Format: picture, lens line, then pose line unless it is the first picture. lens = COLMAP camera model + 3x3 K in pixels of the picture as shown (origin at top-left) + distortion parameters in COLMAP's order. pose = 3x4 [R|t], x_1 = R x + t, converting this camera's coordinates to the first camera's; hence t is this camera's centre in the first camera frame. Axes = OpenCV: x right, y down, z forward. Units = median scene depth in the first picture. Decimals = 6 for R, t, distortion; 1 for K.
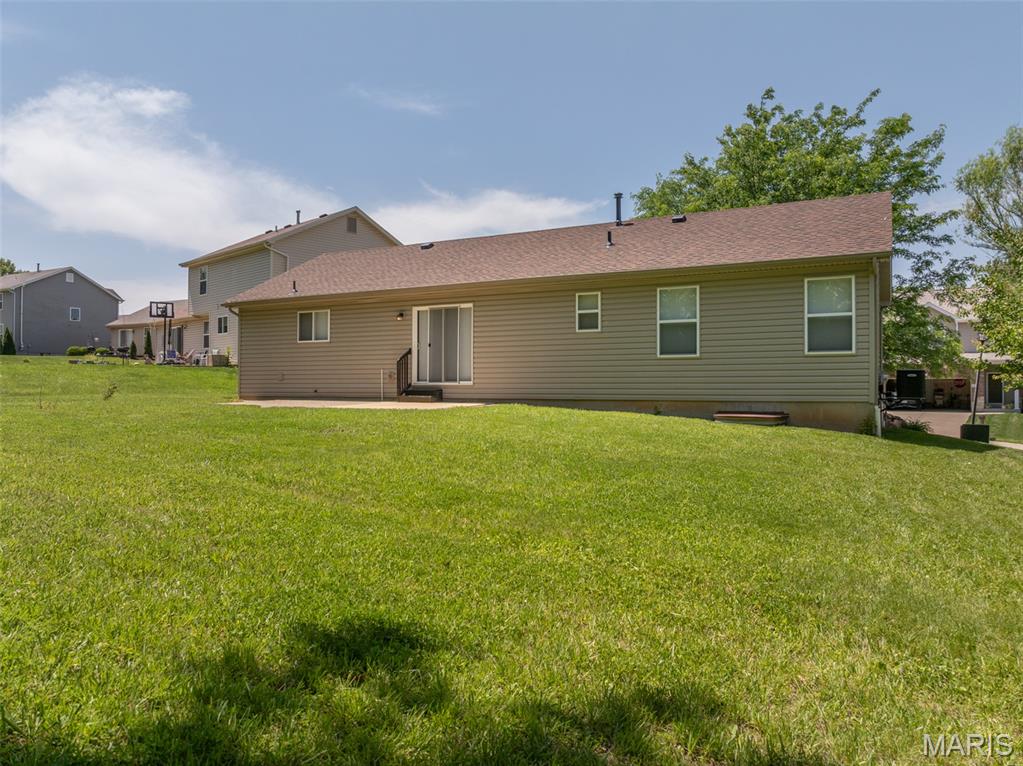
lens RADIAL K [[720.5, 0, 507.8], [0, 720.5, 378.5], [0, 0, 1]] dist [-0.018236, -0.001705]
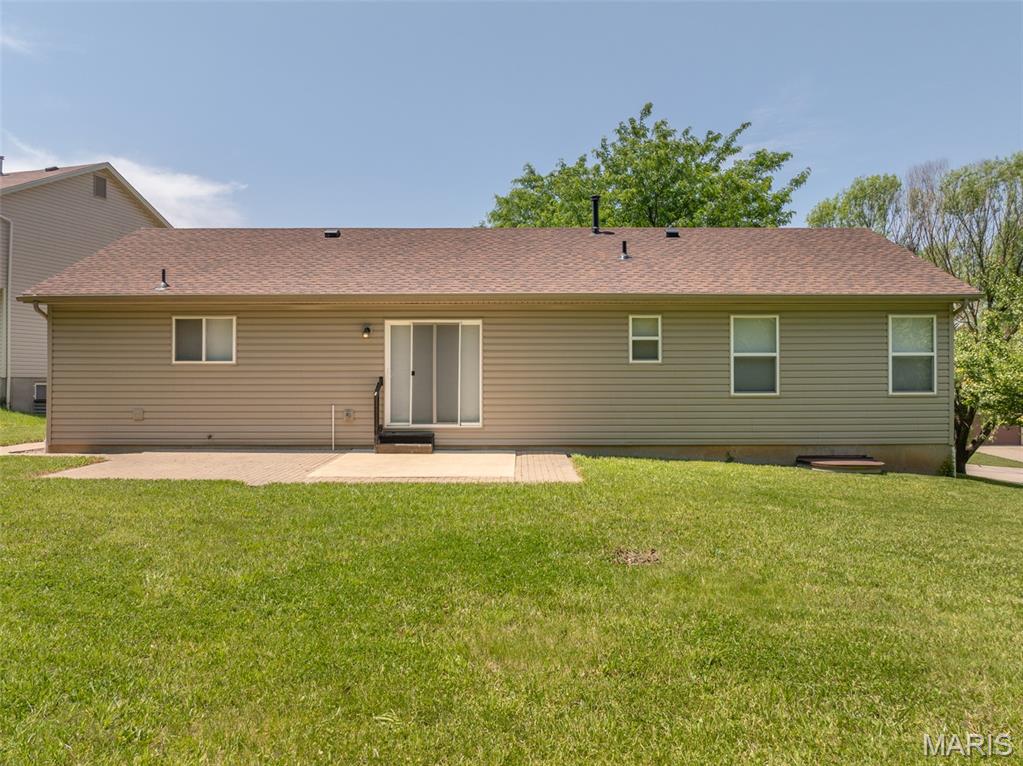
lens RADIAL K [[720.5, 0, 507.8], [0, 720.5, 378.5], [0, 0, 1]] dist [-0.018236, -0.001705]
pose [[0.882106, -0.001171, 0.471049, -0.378750], [-0.002618, 0.999969, 0.007388, -0.047805], [-0.471044, -0.007751, 0.882076, 0.312953]]
